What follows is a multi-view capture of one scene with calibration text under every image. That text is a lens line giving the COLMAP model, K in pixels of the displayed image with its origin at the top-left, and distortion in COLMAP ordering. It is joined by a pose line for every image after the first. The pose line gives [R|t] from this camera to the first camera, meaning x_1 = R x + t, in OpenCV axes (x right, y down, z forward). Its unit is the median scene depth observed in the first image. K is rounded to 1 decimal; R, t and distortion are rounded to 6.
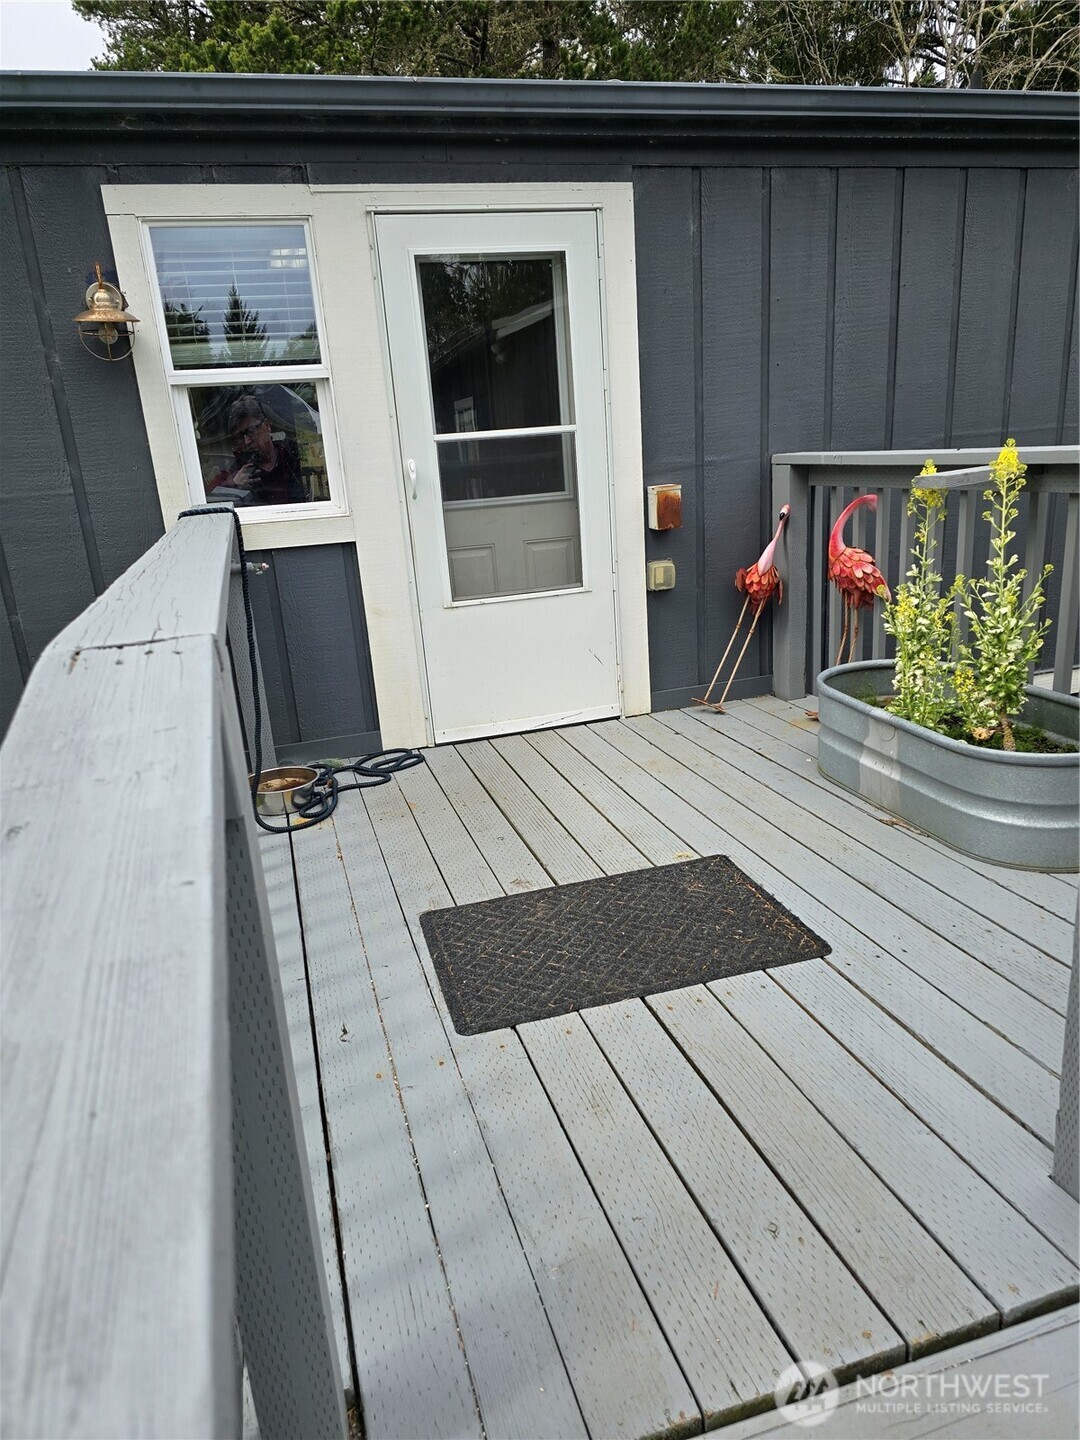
lens RADIAL K [[959.9, 0, 532.7], [0, 959.9, 727.5], [0, 0, 1]] dist [0.070328, -0.060830]
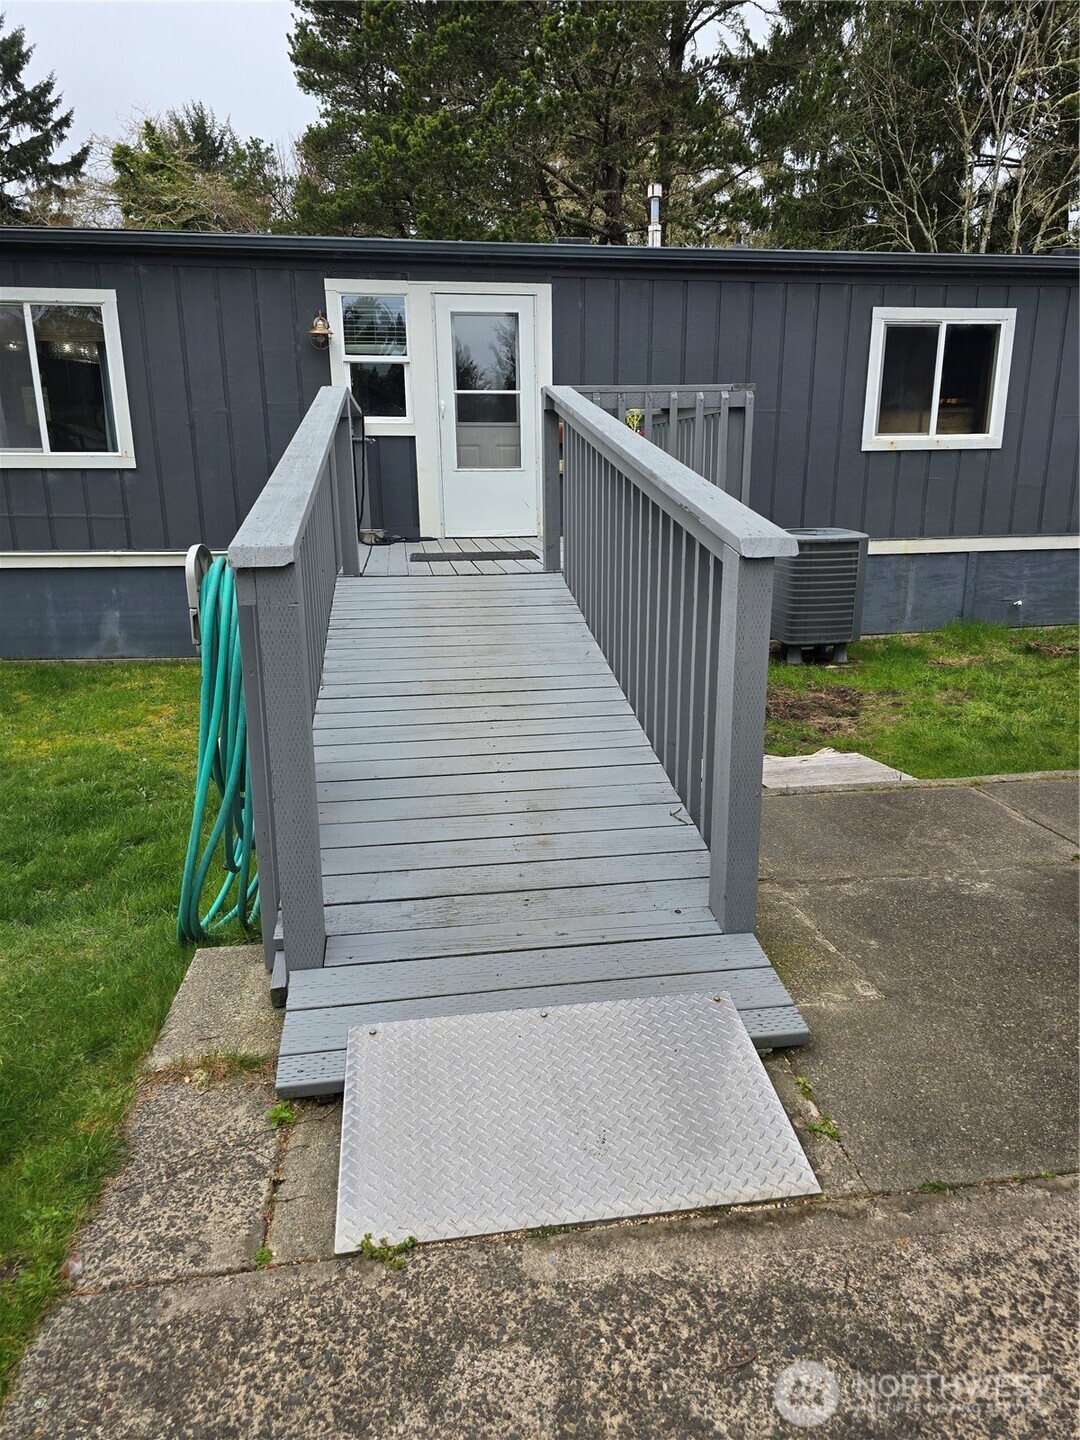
lens RADIAL K [[959.9, 0, 543.2], [0, 959.9, 713.5], [0, 0, 1]] dist [0.070328, -0.060830]
pose [[0.988630, 0.096598, -0.115234, 0.418304], [-0.099989, 0.994699, -0.024004, 0.458637], [0.112305, 0.035253, 0.993048, -1.133711]]
